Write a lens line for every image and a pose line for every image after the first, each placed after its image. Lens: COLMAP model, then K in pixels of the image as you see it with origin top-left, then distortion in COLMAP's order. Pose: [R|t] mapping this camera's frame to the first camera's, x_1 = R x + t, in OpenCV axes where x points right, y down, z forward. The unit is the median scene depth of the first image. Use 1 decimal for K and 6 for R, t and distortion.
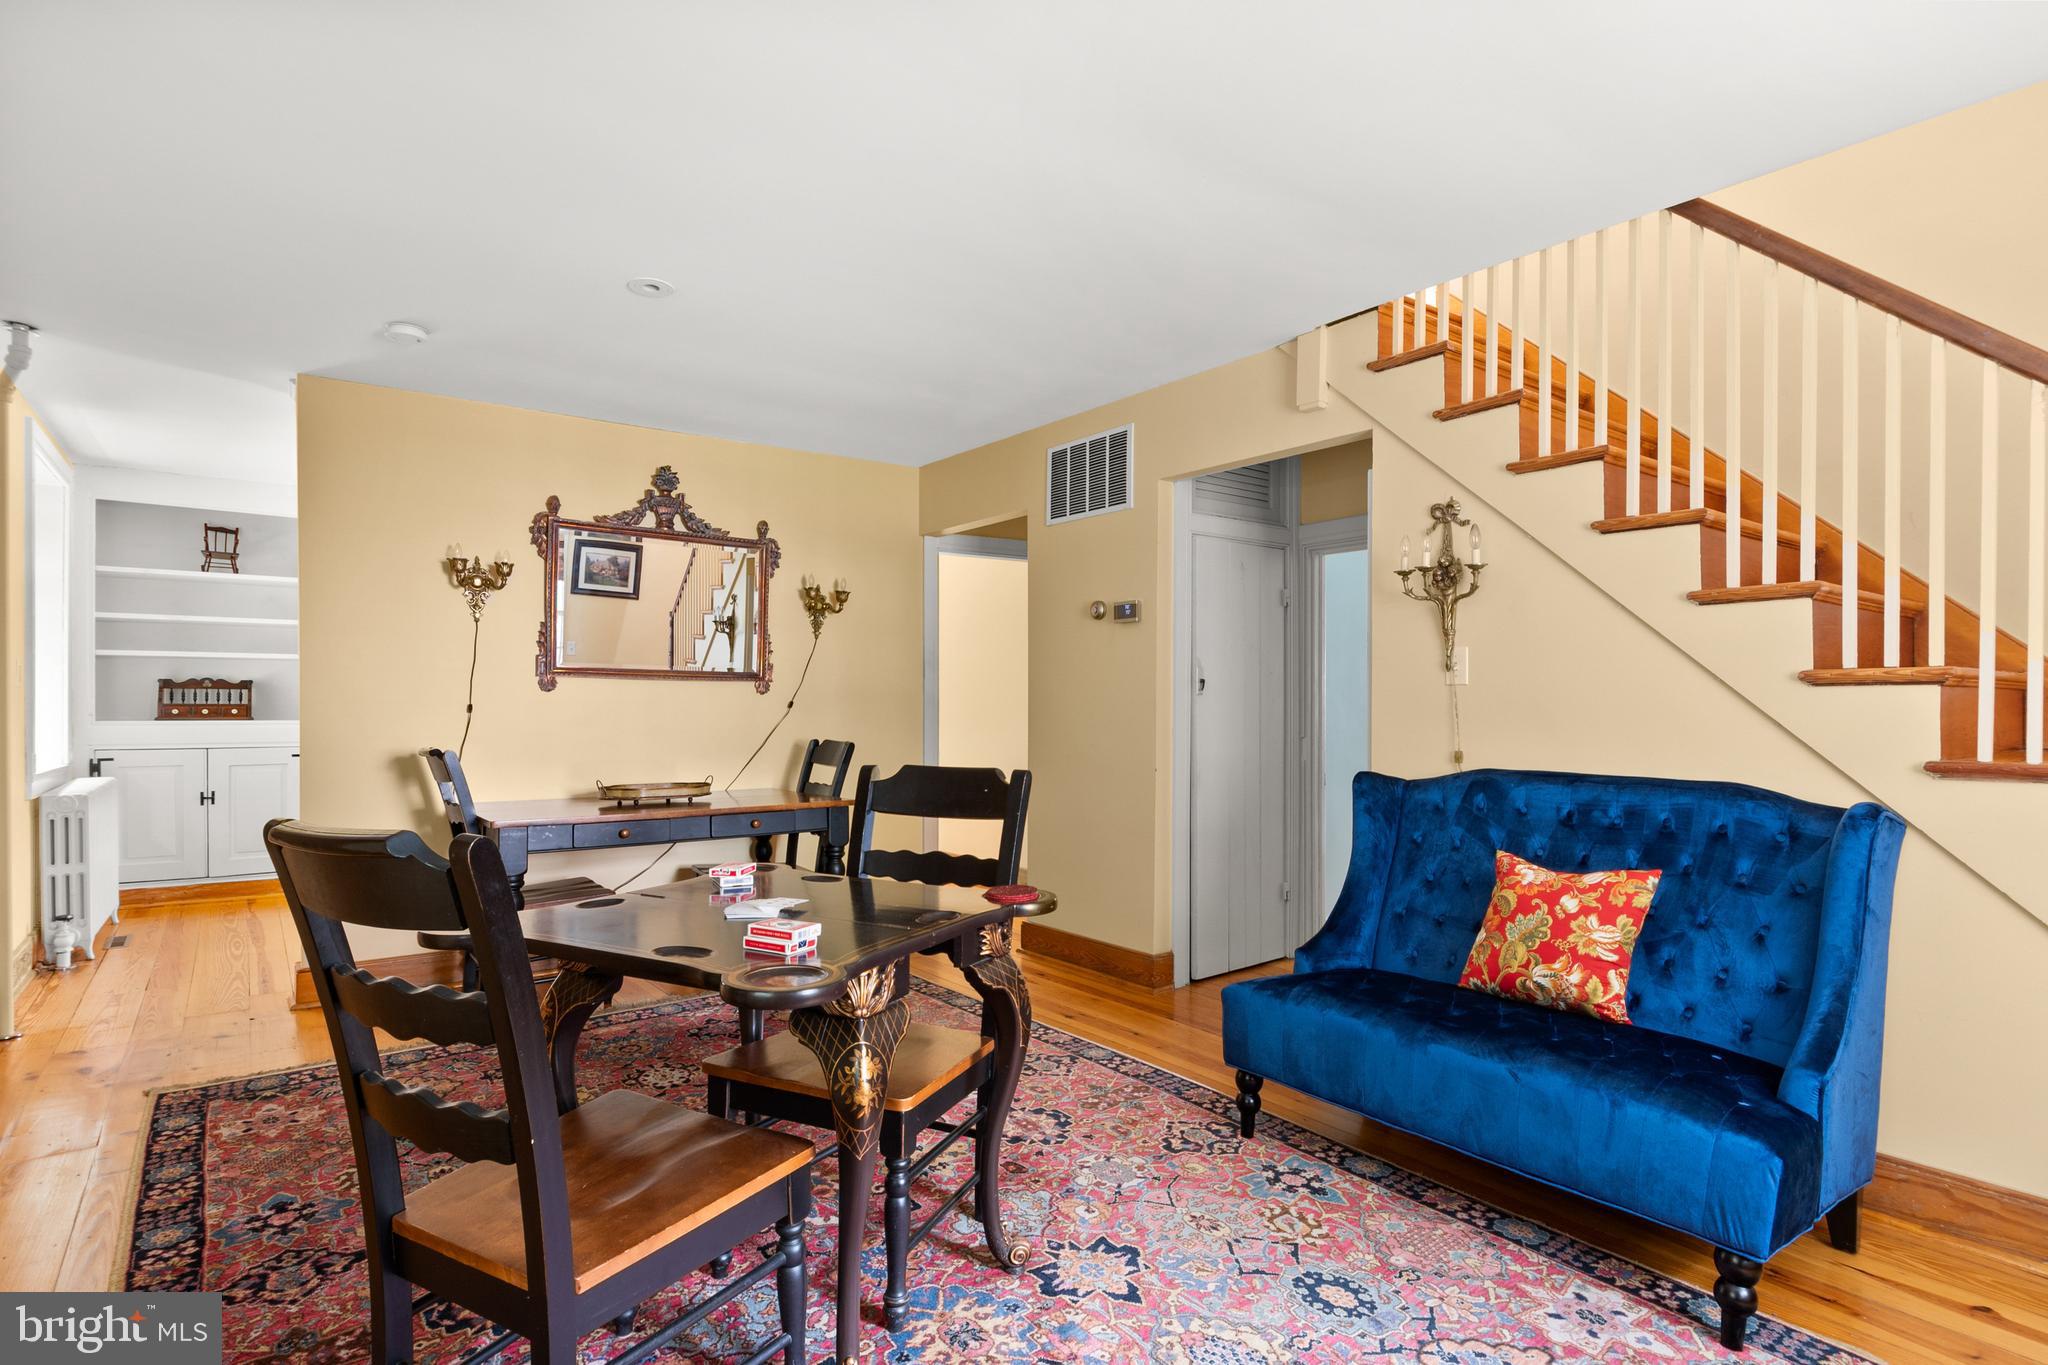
lens RADIAL K [[1032.7, 0, 1036.4], [0, 1032.7, 711.9], [0, 0, 1]] dist [-0.002074, -0.002272]
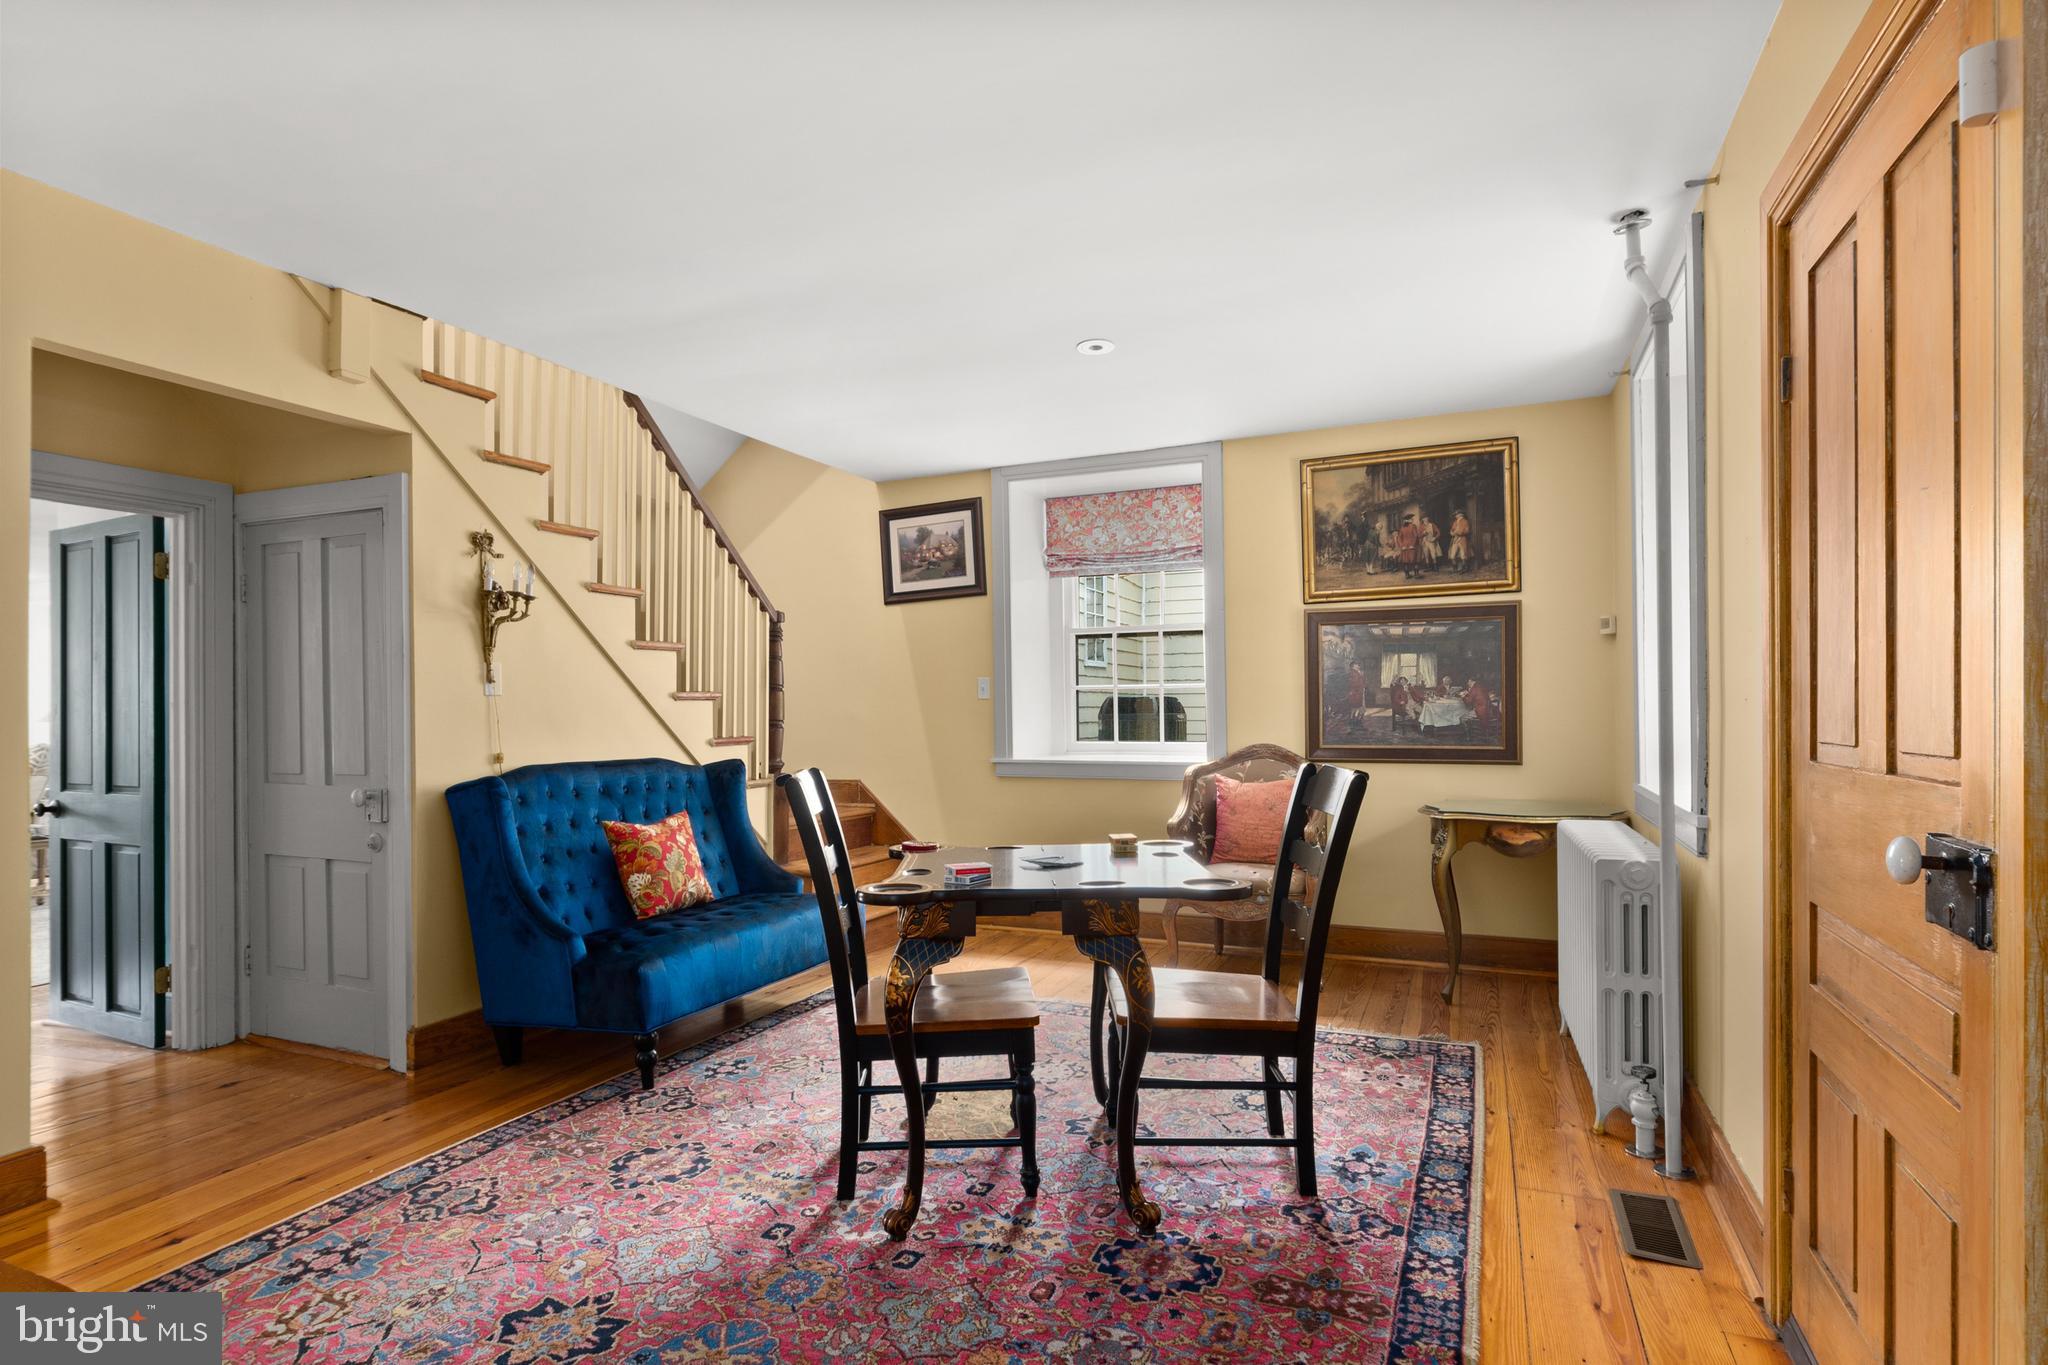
lens RADIAL K [[1032.7, 0, 1036.4], [0, 1032.7, 711.9], [0, 0, 1]] dist [-0.002074, -0.002272]
pose [[-0.488429, -0.001316, 0.872603, -1.026321], [0.011787, 0.999898, 0.008106, -0.011896], [-0.872524, 0.014244, -0.488363, 1.199704]]
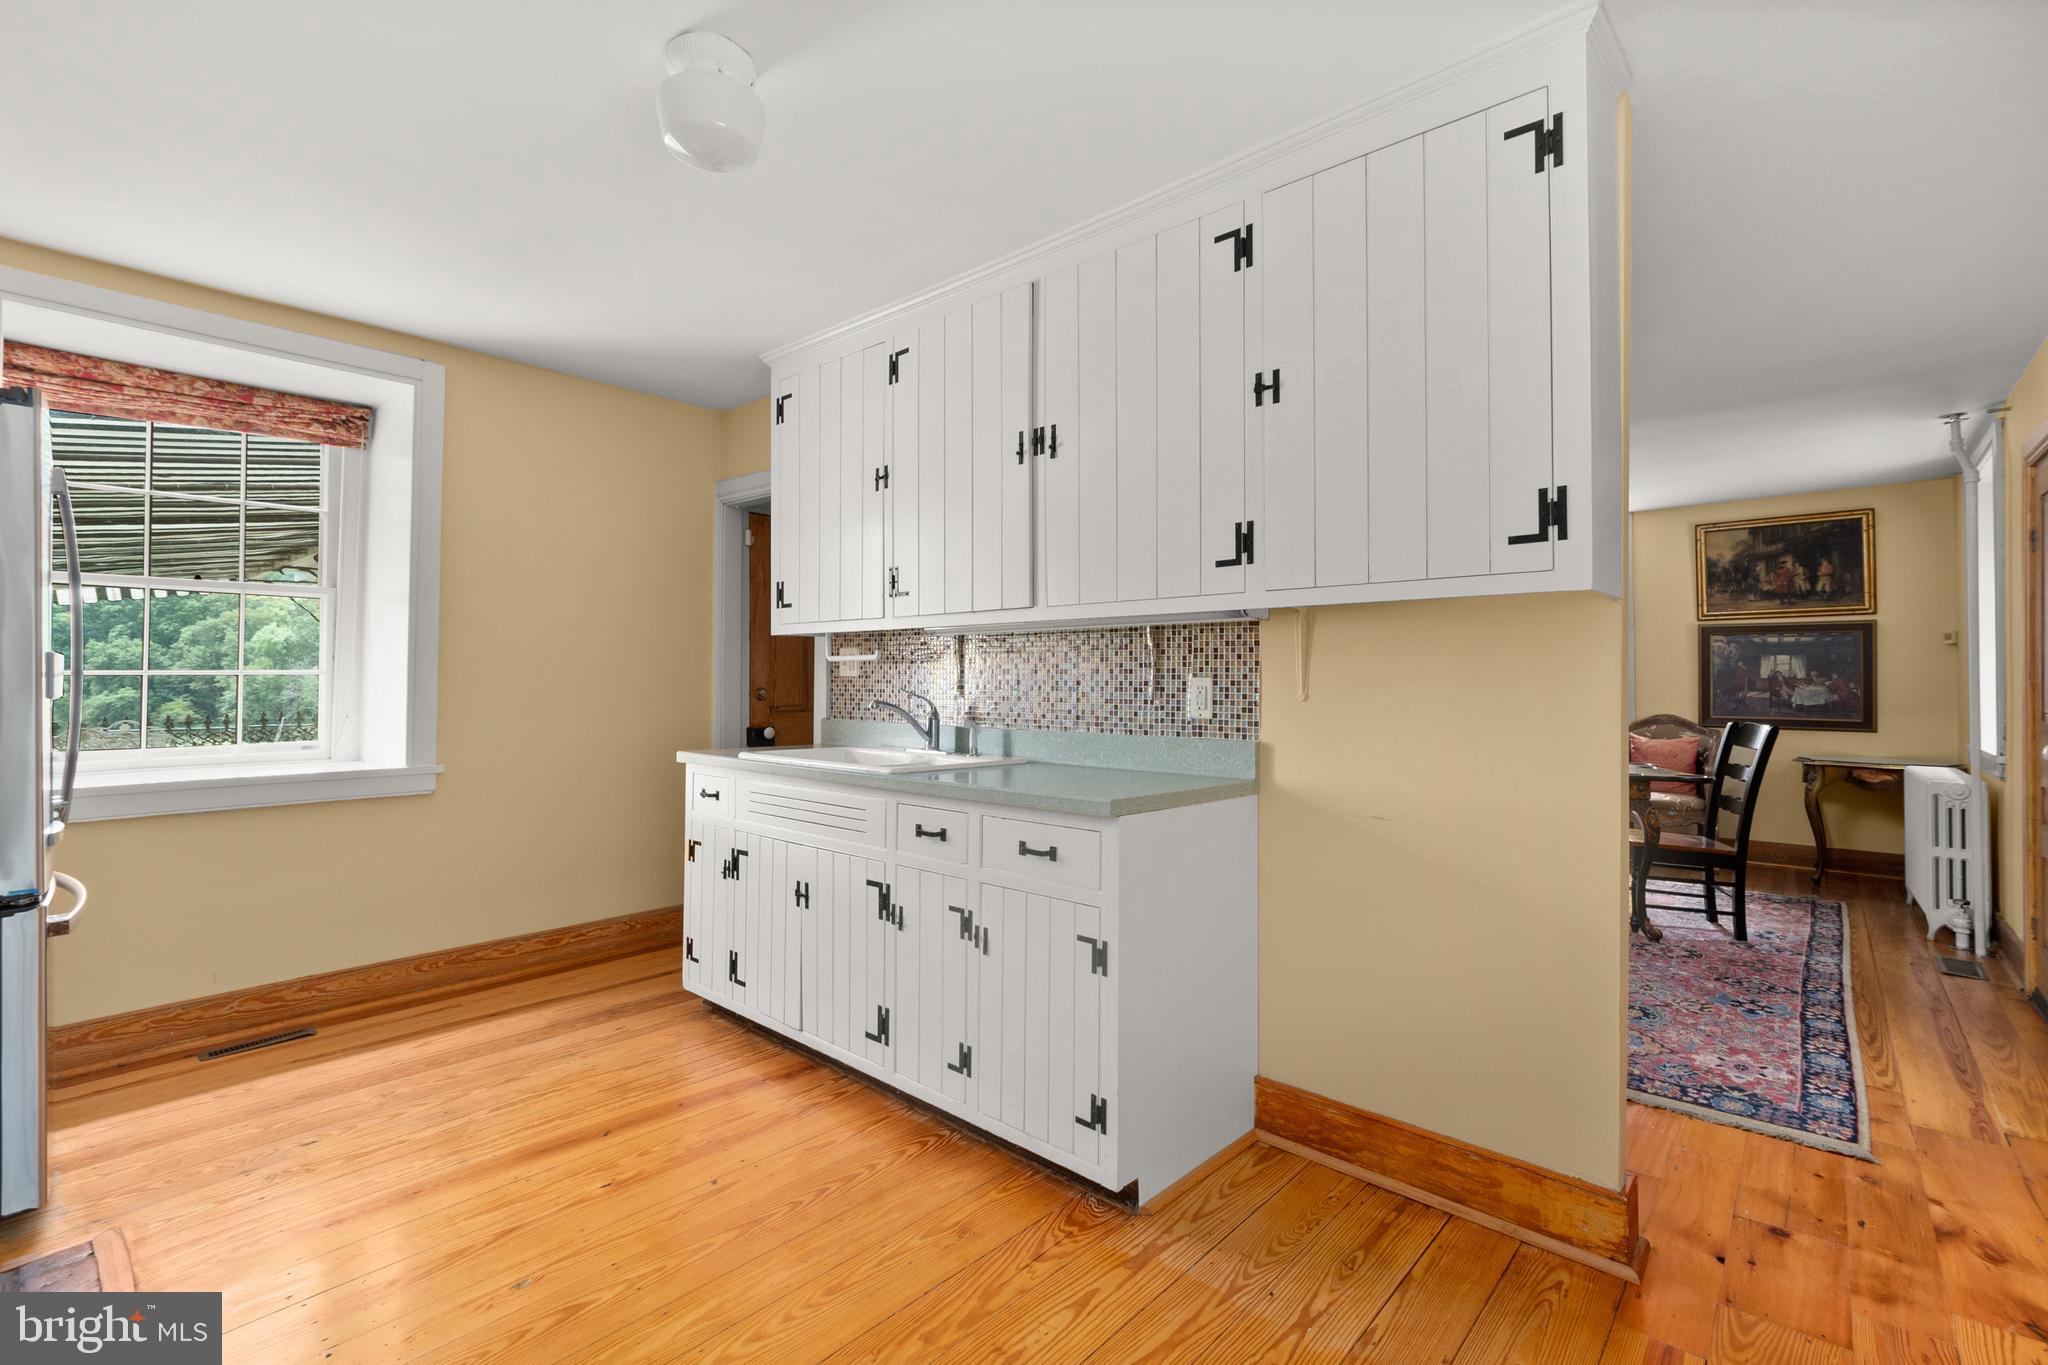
lens RADIAL K [[891.9, 0, 1067.5], [0, 891.9, 666.2], [0, 0, 1]] dist [0.001591, -0.000022]
pose [[-0.209944, 0.014180, 0.977611, -1.613575], [-0.004882, 0.999867, -0.015551, -0.018048], [-0.977701, -0.008038, -0.209847, 2.010058]]
